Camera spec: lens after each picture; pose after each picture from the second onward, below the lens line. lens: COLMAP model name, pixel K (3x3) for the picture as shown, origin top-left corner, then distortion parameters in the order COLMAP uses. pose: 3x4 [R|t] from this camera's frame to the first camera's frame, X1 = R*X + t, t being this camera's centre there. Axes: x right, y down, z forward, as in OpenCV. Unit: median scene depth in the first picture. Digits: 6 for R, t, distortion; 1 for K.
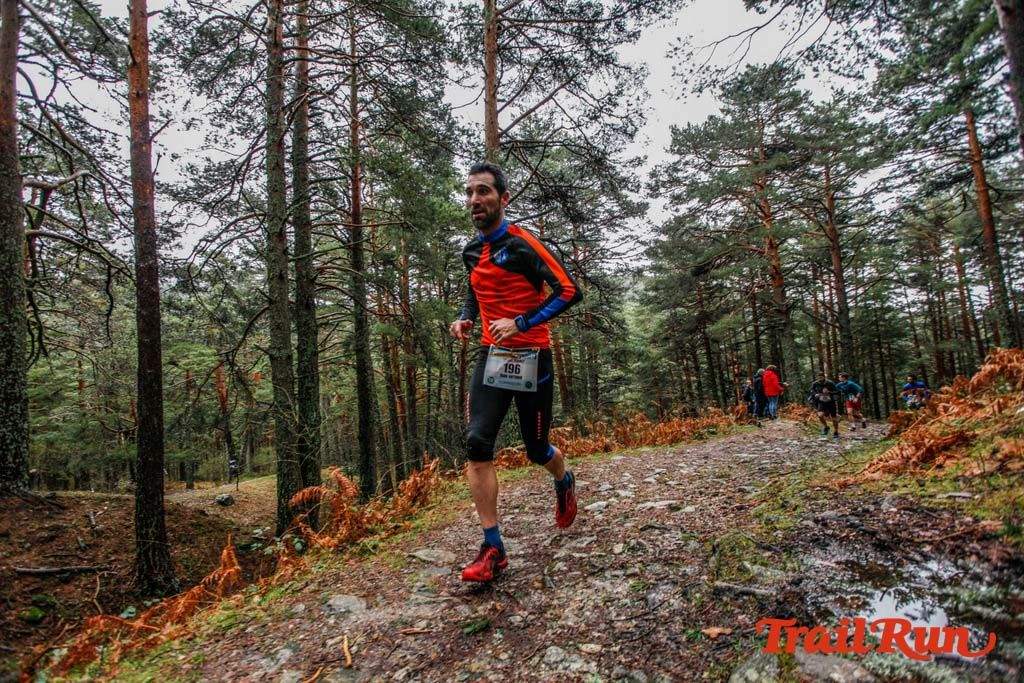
lens RADIAL K [[498.5, 0, 498.7], [0, 498.5, 345.7], [0, 0, 1]] dist [-0.062065, 0.025608]
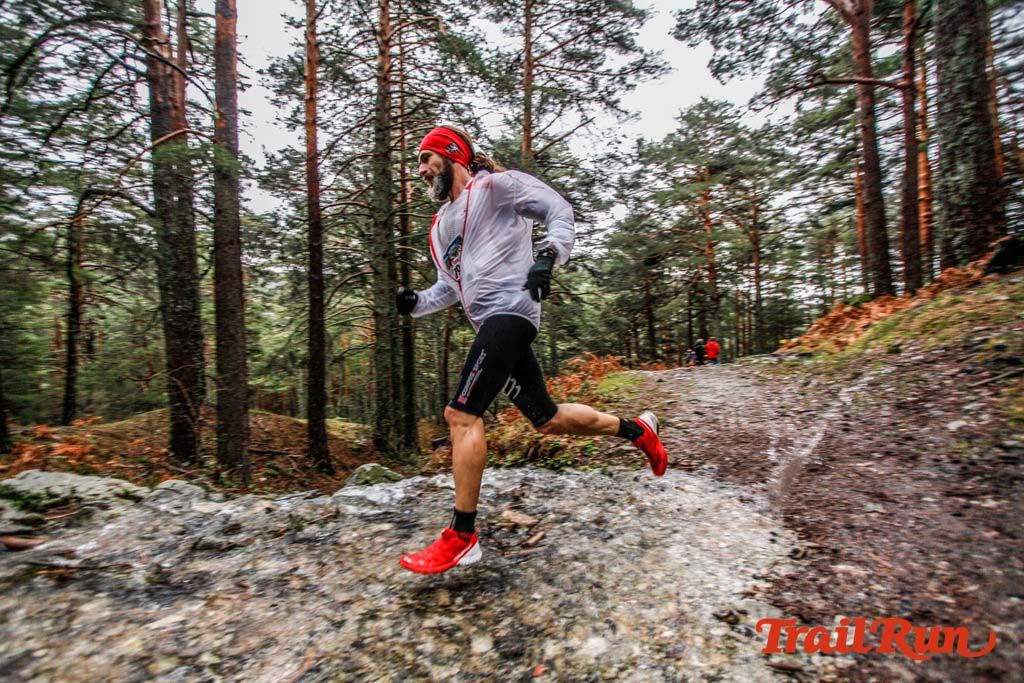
lens RADIAL K [[499.1, 0, 498.3], [0, 499.1, 351.9], [0, 0, 1]] dist [-0.065118, 0.027555]
pose [[0.989715, 0.035021, 0.138697, -0.140238], [-0.043900, 0.997142, 0.061484, 0.012733], [-0.136148, -0.066940, 0.988424, -0.186727]]
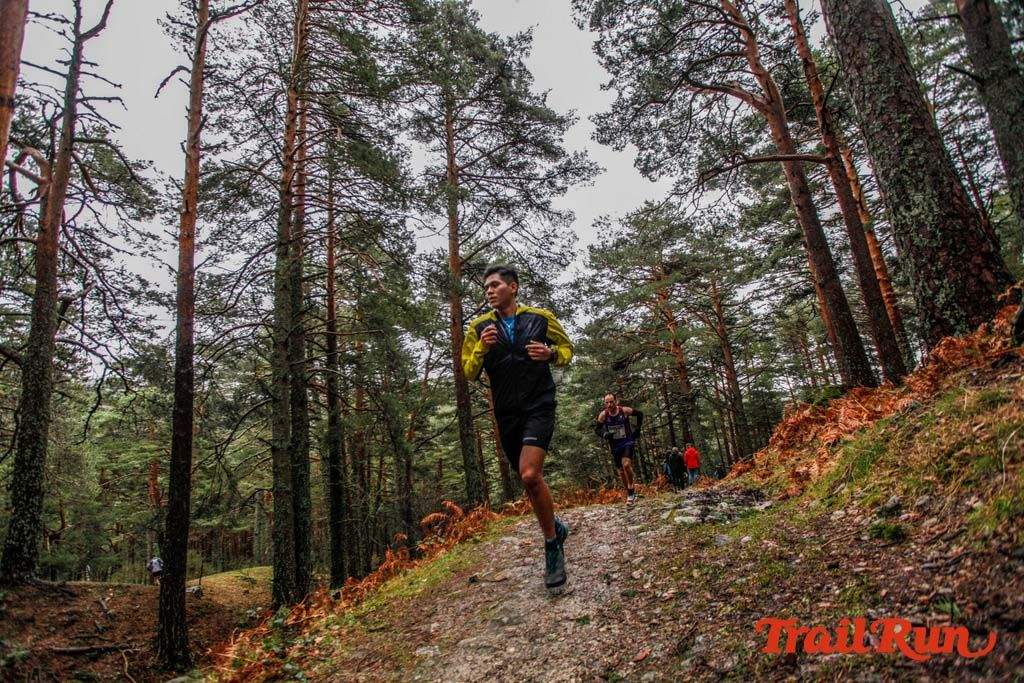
lens RADIAL K [[499.1, 0, 500.4], [0, 499.1, 344.6], [0, 0, 1]] dist [-0.065118, 0.027555]
pose [[0.987818, 0.002393, 0.155597, -0.052085], [0.025886, 0.983424, -0.179461, 0.001896], [-0.153447, 0.181303, 0.971382, -0.107648]]
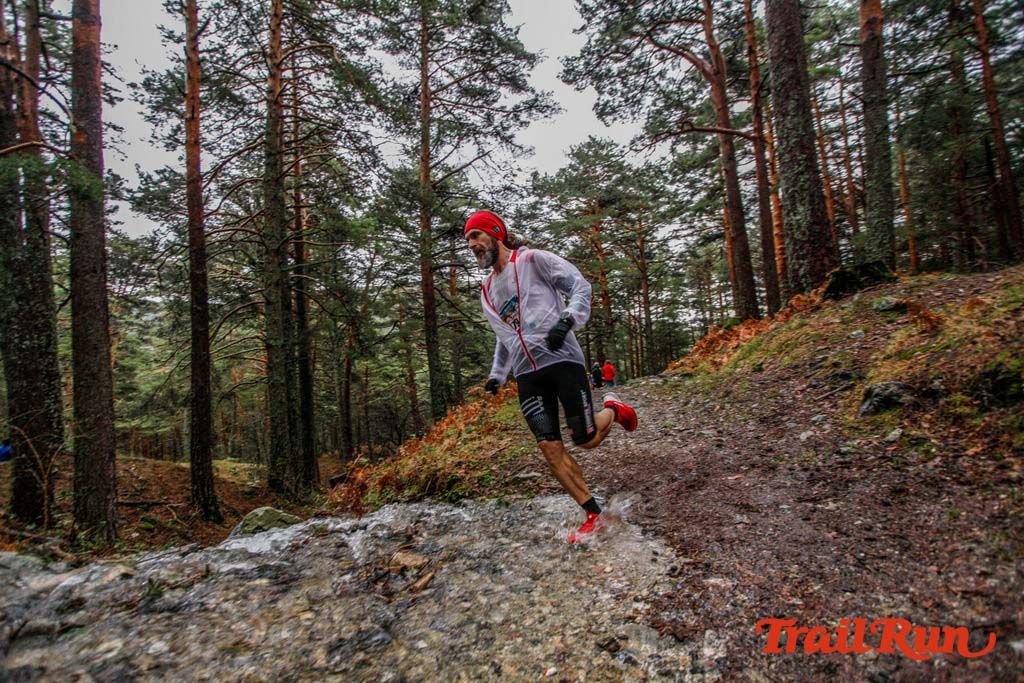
lens RADIAL K [[499.1, 0, 500.2], [0, 499.1, 351.5], [0, 0, 1]] dist [-0.065118, 0.027555]
pose [[0.945862, 0.018075, 0.324066, -0.136632], [-0.019213, 0.999815, 0.000311, 0.011672], [-0.324000, -0.006520, 0.946034, -0.186470]]
